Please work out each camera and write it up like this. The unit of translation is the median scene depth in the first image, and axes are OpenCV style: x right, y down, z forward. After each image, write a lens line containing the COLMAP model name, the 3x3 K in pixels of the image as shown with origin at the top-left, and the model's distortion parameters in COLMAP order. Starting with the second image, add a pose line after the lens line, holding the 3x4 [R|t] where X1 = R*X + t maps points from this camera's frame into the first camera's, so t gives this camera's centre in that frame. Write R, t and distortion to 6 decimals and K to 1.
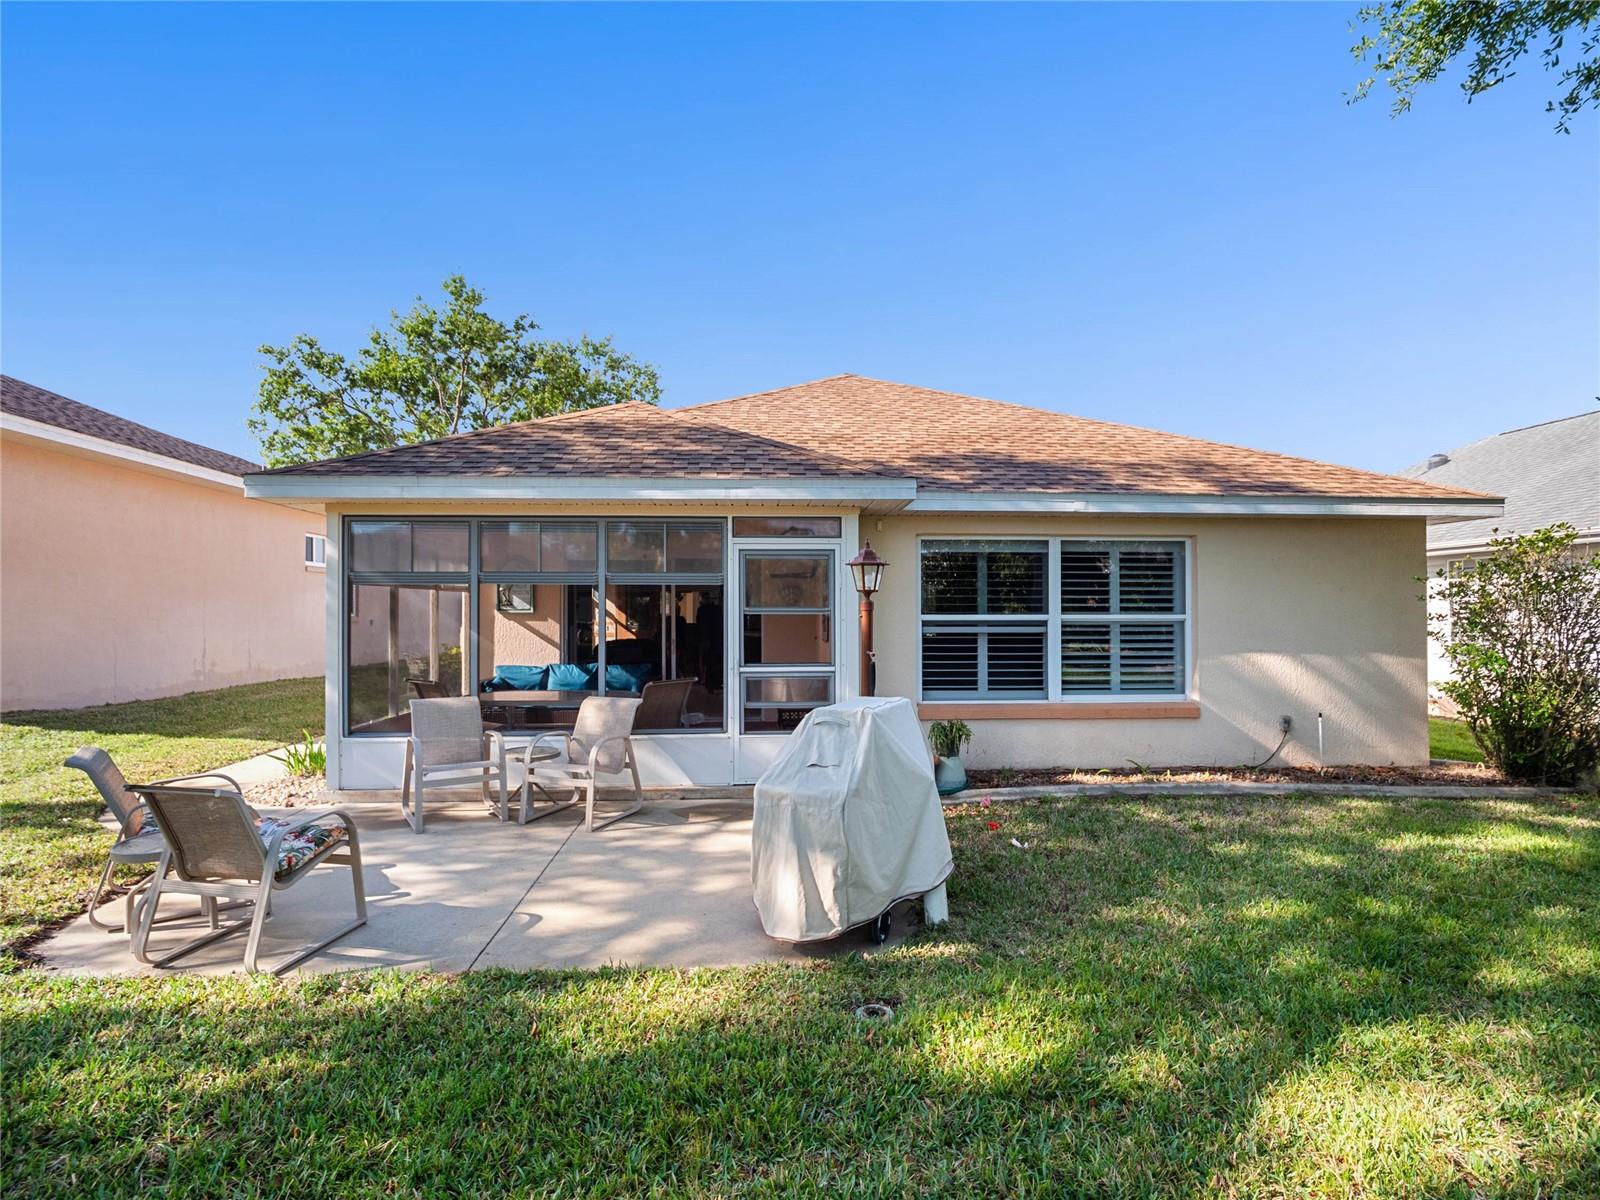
lens RADIAL K [[787.2, 0, 797.8], [0, 787.2, 602.0], [0, 0, 1]] dist [0.004054, -0.007460]
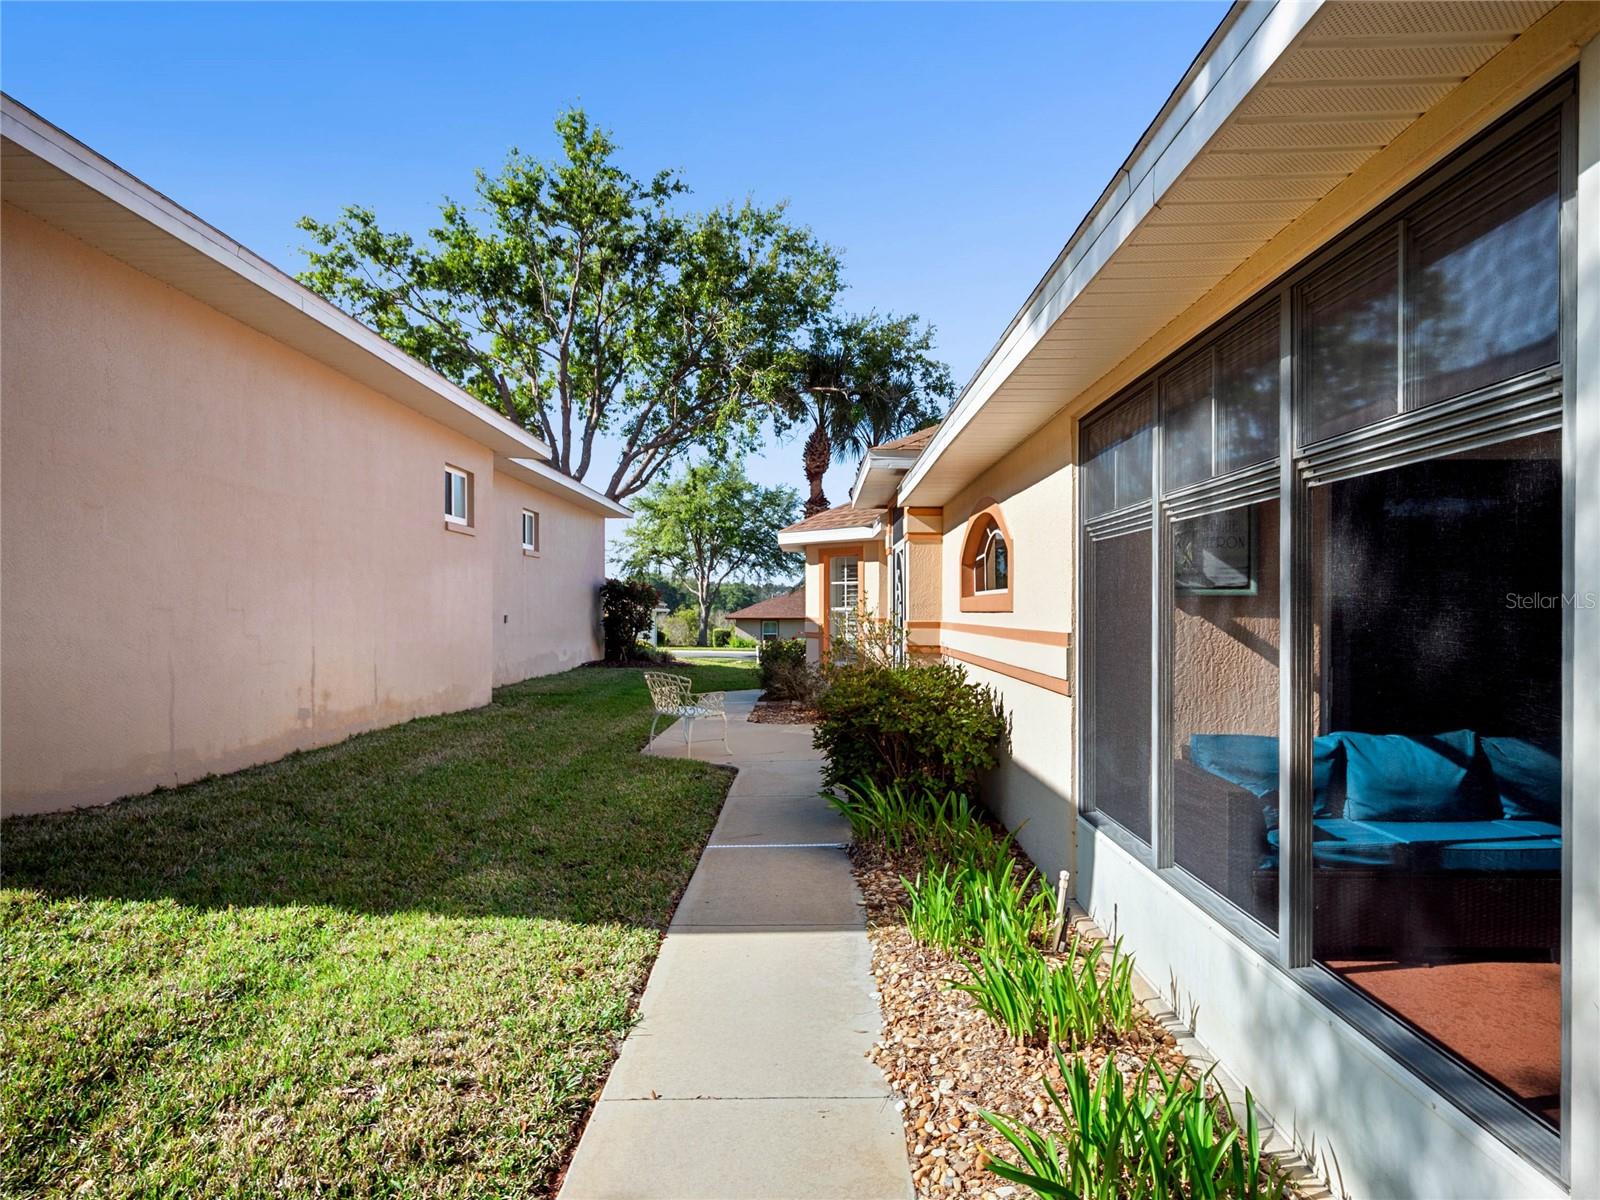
lens RADIAL K [[939.5, 0, 808.1], [0, 939.5, 609.4], [0, 0, 1]] dist [0.002788, -0.003152]
pose [[0.998615, -0.000679, -0.052614, -0.182857], [0.001548, 0.999863, 0.016477, 0.004925], [0.052595, -0.016535, 0.998479, 0.182257]]
